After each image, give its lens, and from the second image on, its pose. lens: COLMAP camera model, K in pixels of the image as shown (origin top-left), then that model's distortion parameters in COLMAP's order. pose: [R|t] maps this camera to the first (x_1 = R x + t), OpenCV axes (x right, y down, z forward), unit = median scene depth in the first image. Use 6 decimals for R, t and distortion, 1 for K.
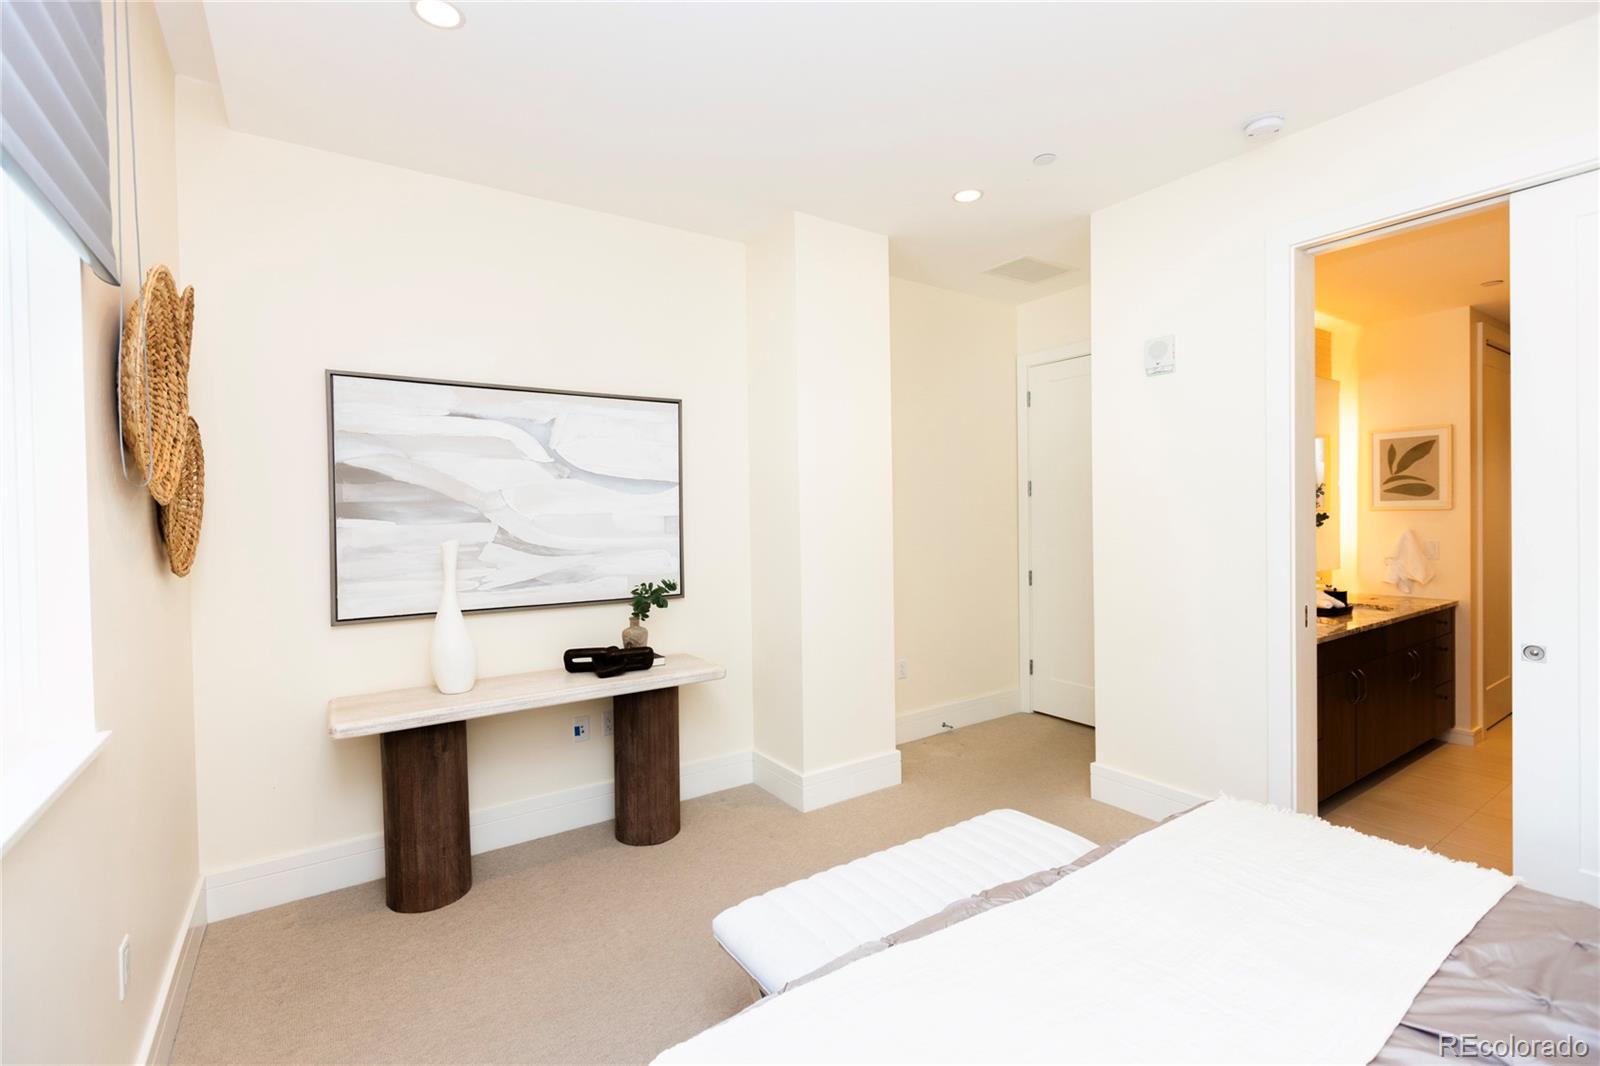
lens RADIAL K [[730.0, 0, 797.9], [0, 730.0, 519.2], [0, 0, 1]] dist [-0.003980, 0.000648]
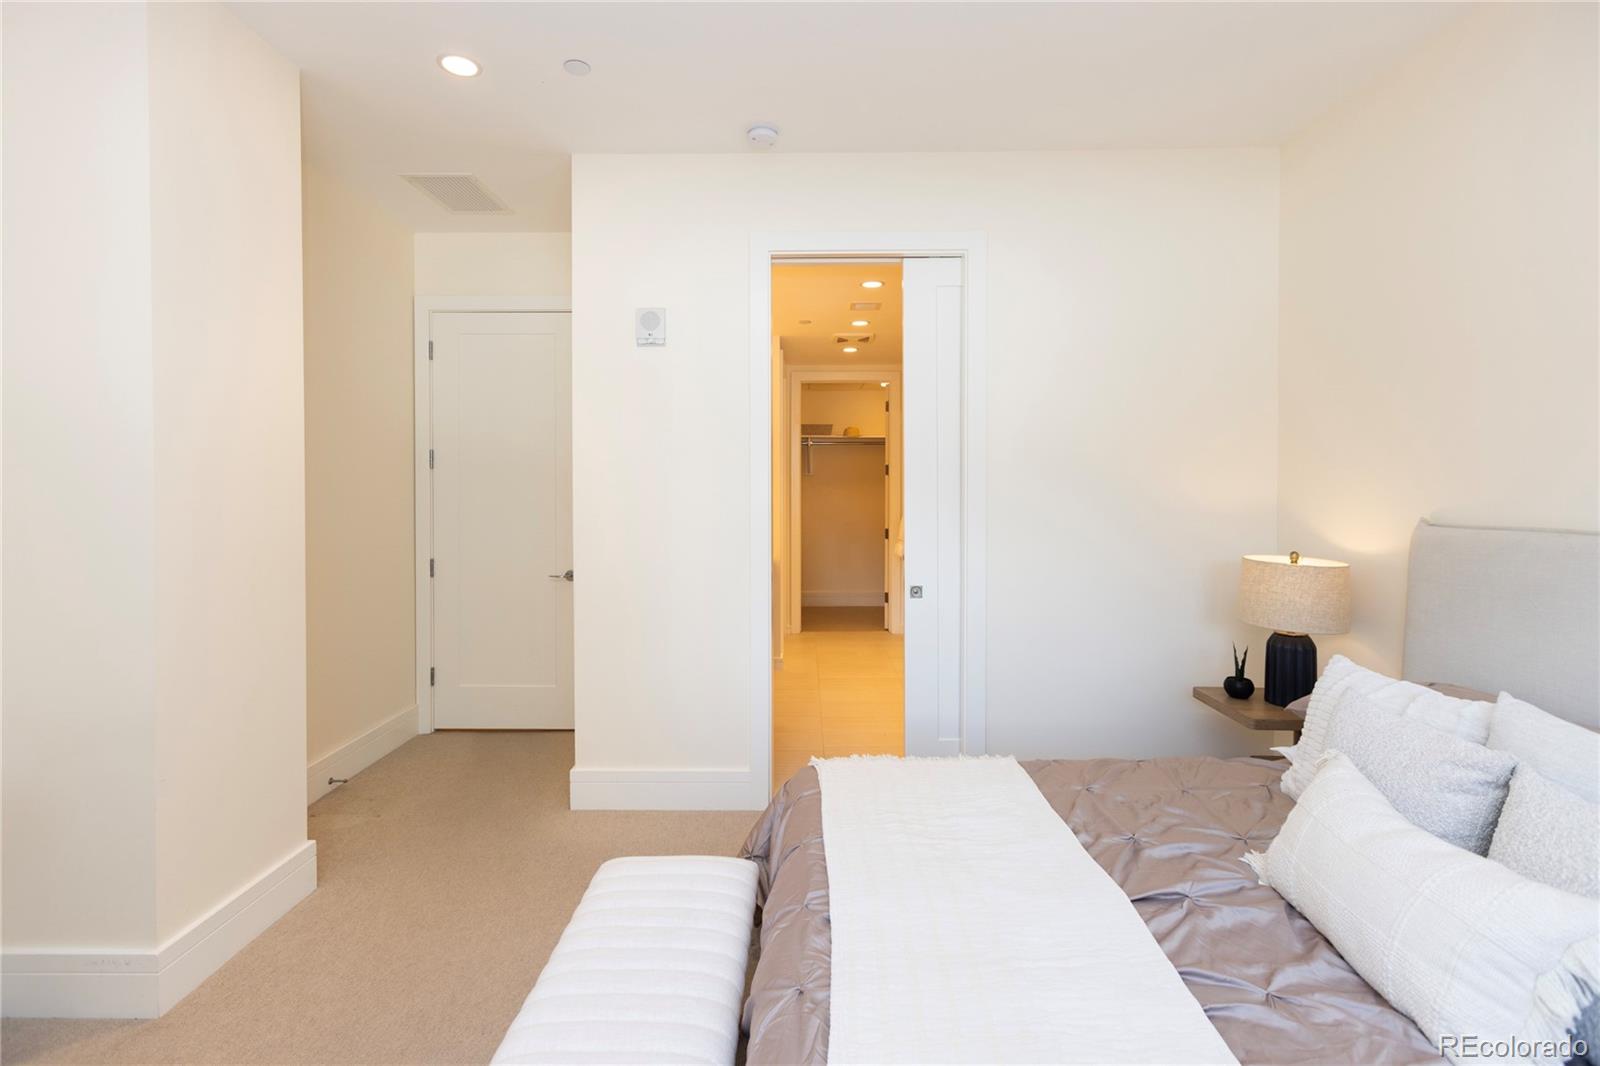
lens RADIAL K [[730.0, 0, 794.0], [0, 730.0, 491.5], [0, 0, 1]] dist [-0.003980, 0.000648]
pose [[0.559890, 0.008609, 0.828522, -0.335173], [0.000941, 0.999939, -0.011027, 0.008671], [-0.828566, 0.006954, 0.559848, 0.504815]]
